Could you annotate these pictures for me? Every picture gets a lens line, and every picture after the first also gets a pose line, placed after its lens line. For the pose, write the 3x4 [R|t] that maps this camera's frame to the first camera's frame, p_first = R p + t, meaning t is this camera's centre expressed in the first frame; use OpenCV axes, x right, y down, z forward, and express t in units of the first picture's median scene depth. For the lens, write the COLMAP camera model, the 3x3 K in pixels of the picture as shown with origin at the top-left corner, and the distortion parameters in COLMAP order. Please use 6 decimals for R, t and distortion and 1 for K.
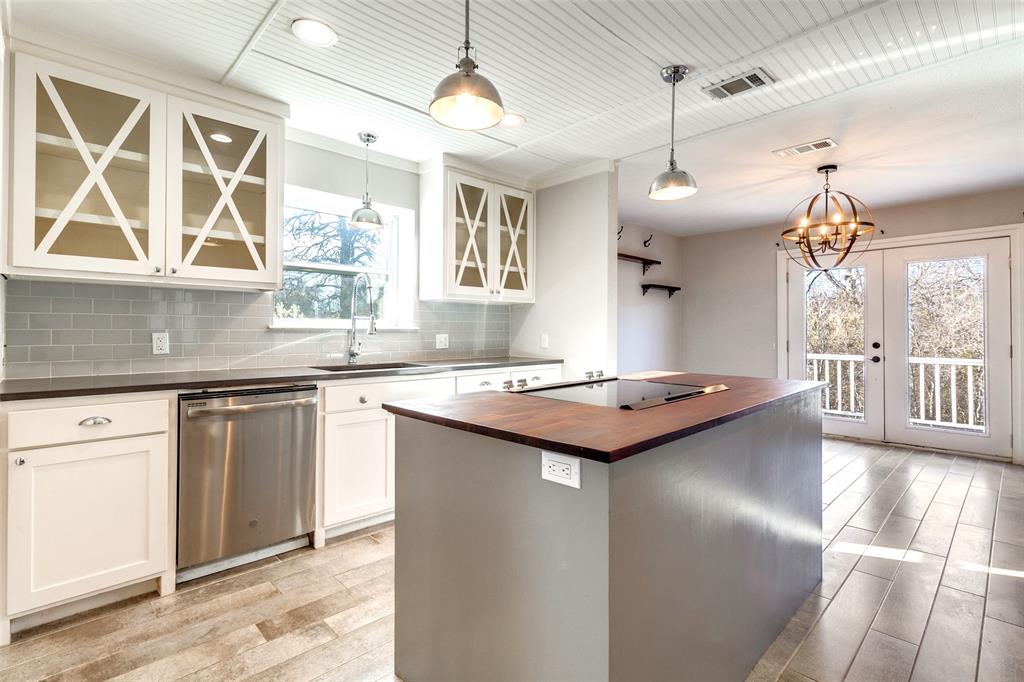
lens RADIAL K [[483.1, 0, 513.0], [0, 483.1, 333.0], [0, 0, 1]] dist [0.002747, 0.001730]
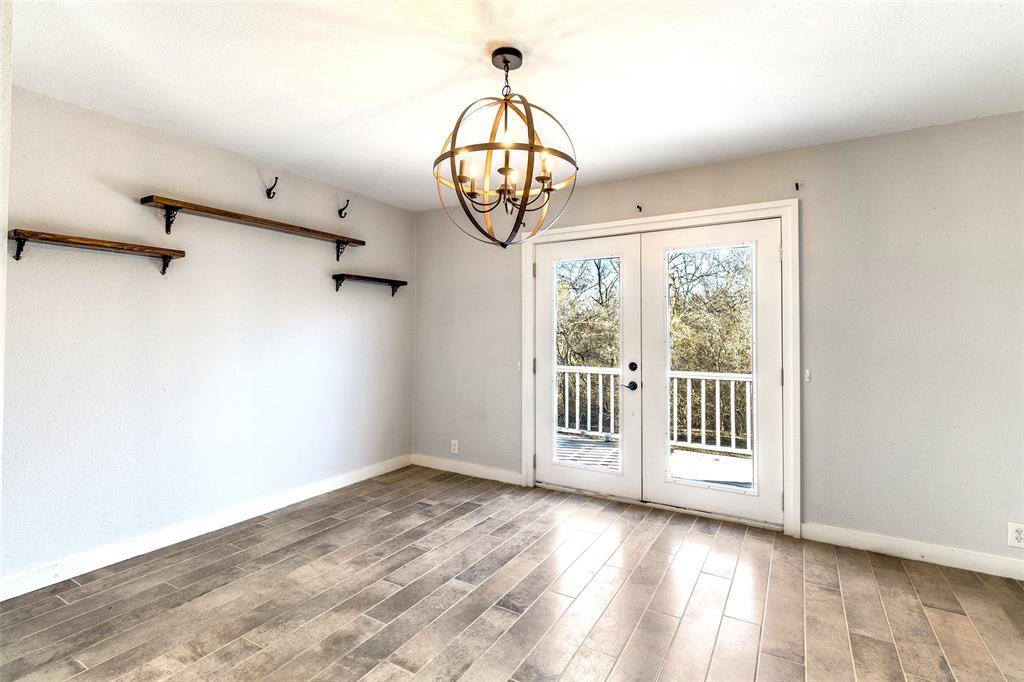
lens RADIAL K [[483.1, 0, 509.7], [0, 483.1, 337.0], [0, 0, 1]] dist [0.002747, 0.001730]
pose [[0.963137, -0.002387, 0.268999, 0.506925], [0.001089, 0.999987, 0.004973, -0.028954], [-0.269008, -0.004497, 0.963128, 0.477369]]
